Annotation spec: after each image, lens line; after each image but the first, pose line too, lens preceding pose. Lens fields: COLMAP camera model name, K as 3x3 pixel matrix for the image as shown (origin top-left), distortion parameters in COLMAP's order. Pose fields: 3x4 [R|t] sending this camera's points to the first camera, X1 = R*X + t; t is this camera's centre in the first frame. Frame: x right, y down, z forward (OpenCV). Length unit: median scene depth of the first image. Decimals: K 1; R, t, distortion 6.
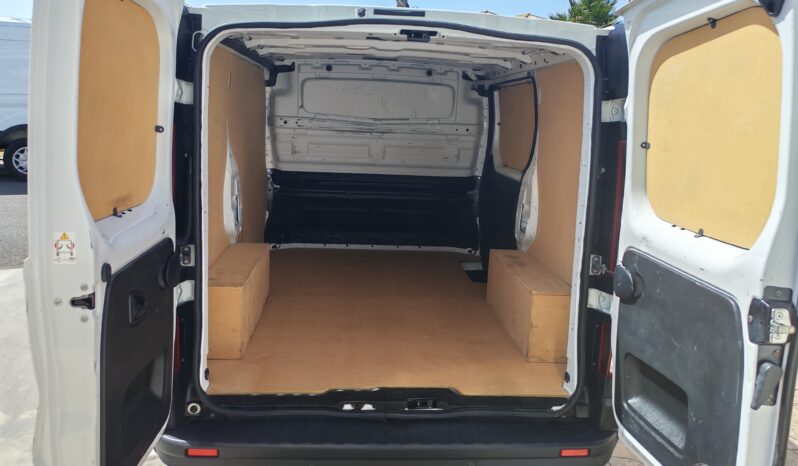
lens RADIAL K [[607.5, 0, 404.7], [0, 607.5, 233.8], [0, 0, 1]] dist [0.087571, -0.156465]
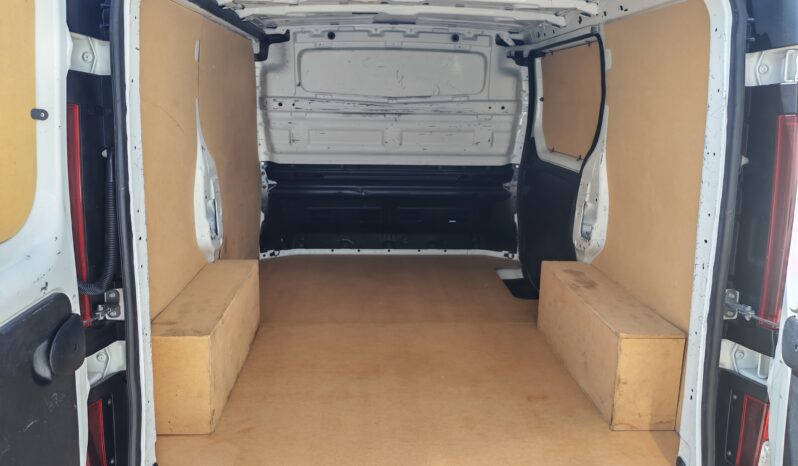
lens RADIAL K [[607.5, 0, 404.7], [0, 607.5, 233.8], [0, 0, 1]] dist [0.087571, -0.156465]
pose [[0.999490, -0.020436, -0.024528, -0.011764], [0.021097, 0.999413, 0.026999, -0.027932], [0.023962, -0.027503, 0.999334, 0.182603]]
